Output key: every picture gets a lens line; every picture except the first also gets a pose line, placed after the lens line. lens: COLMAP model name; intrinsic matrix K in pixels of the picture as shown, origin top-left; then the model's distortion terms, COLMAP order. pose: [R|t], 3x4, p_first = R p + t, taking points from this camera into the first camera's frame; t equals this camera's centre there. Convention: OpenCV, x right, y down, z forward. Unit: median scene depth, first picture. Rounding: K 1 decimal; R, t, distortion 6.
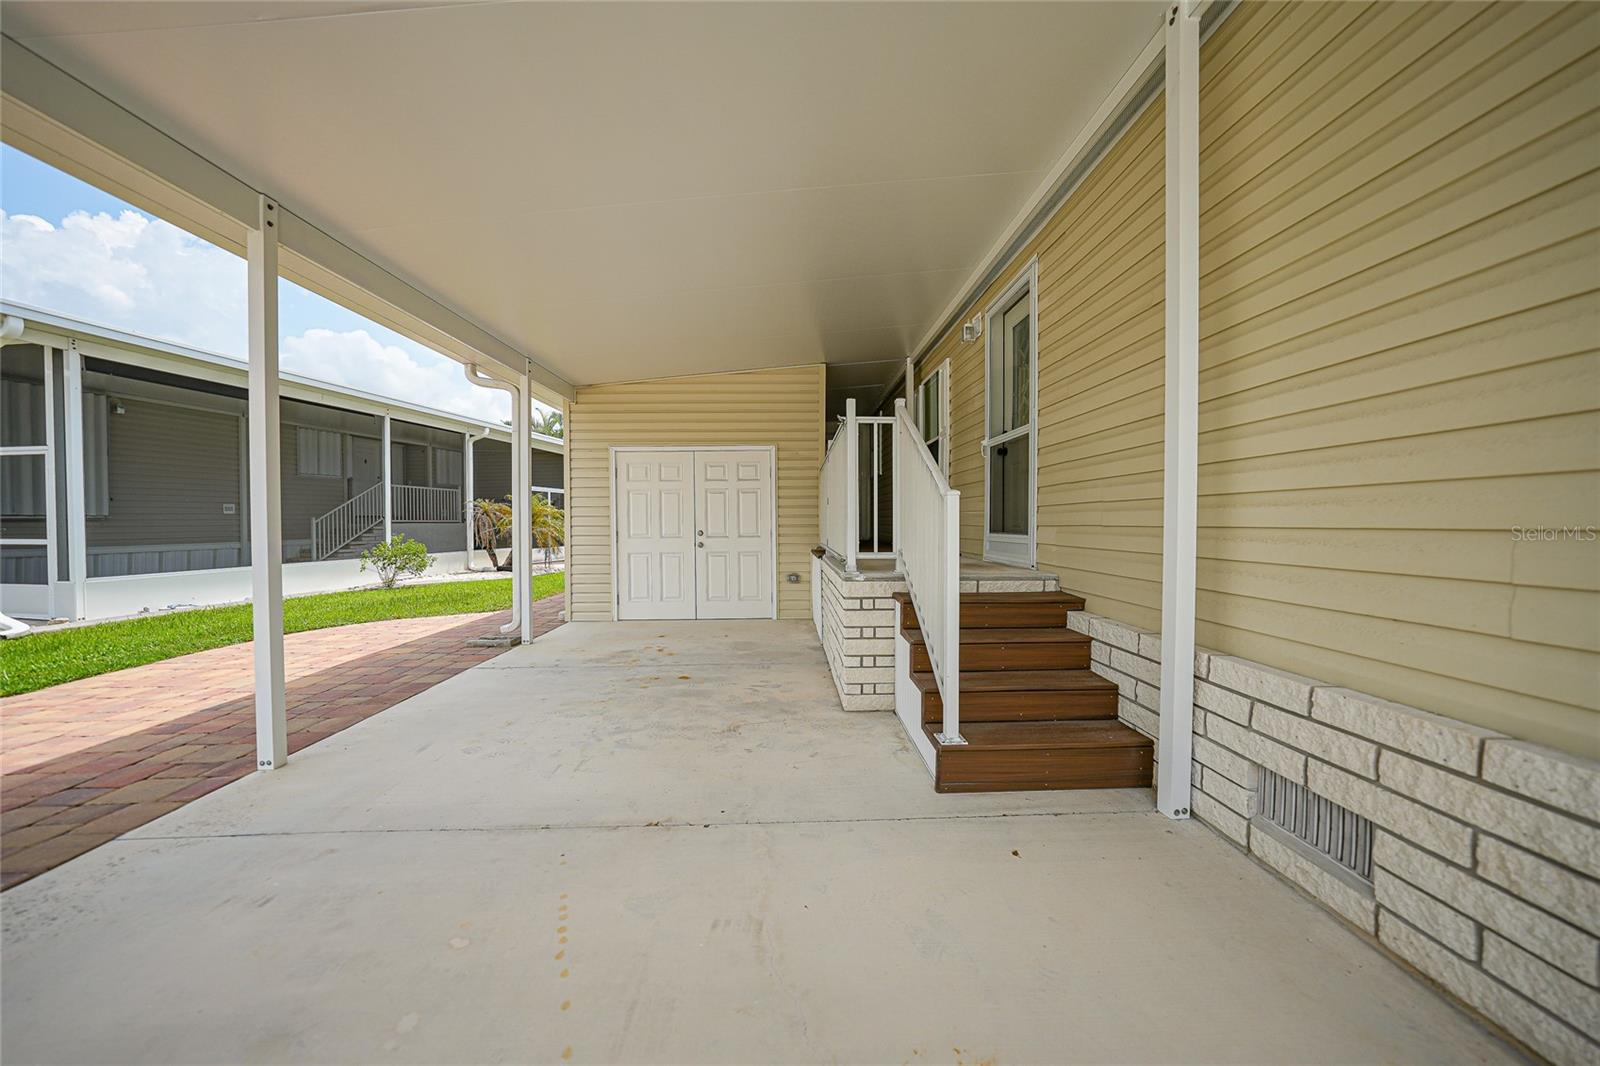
lens RADIAL K [[554.8, 0, 802.5], [0, 554.8, 526.0], [0, 0, 1]] dist [-0.019912, 0.000219]
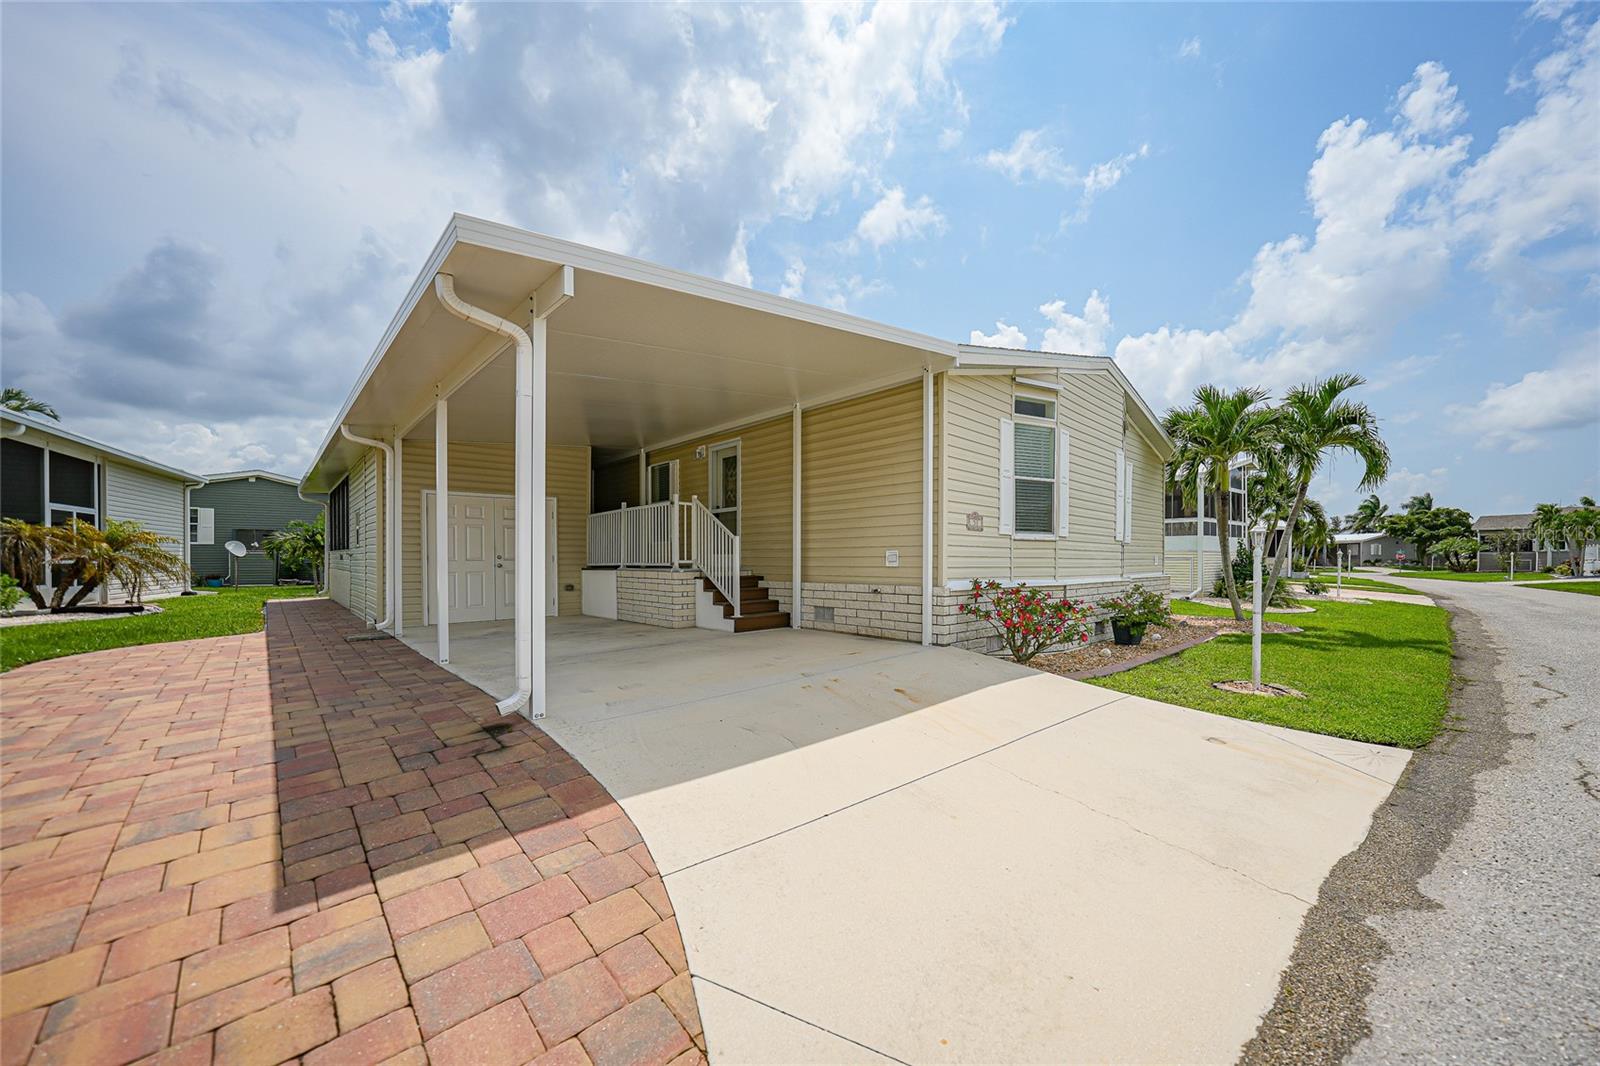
lens RADIAL K [[574.6, 0, 804.2], [0, 574.6, 534.1], [0, 0, 1]] dist [0.001213, 0.000209]
pose [[0.765877, 0.031072, 0.642236, -1.072018], [0.003458, 0.998618, -0.052439, 0.067378], [-0.642978, 0.042382, 0.764711, -1.207493]]
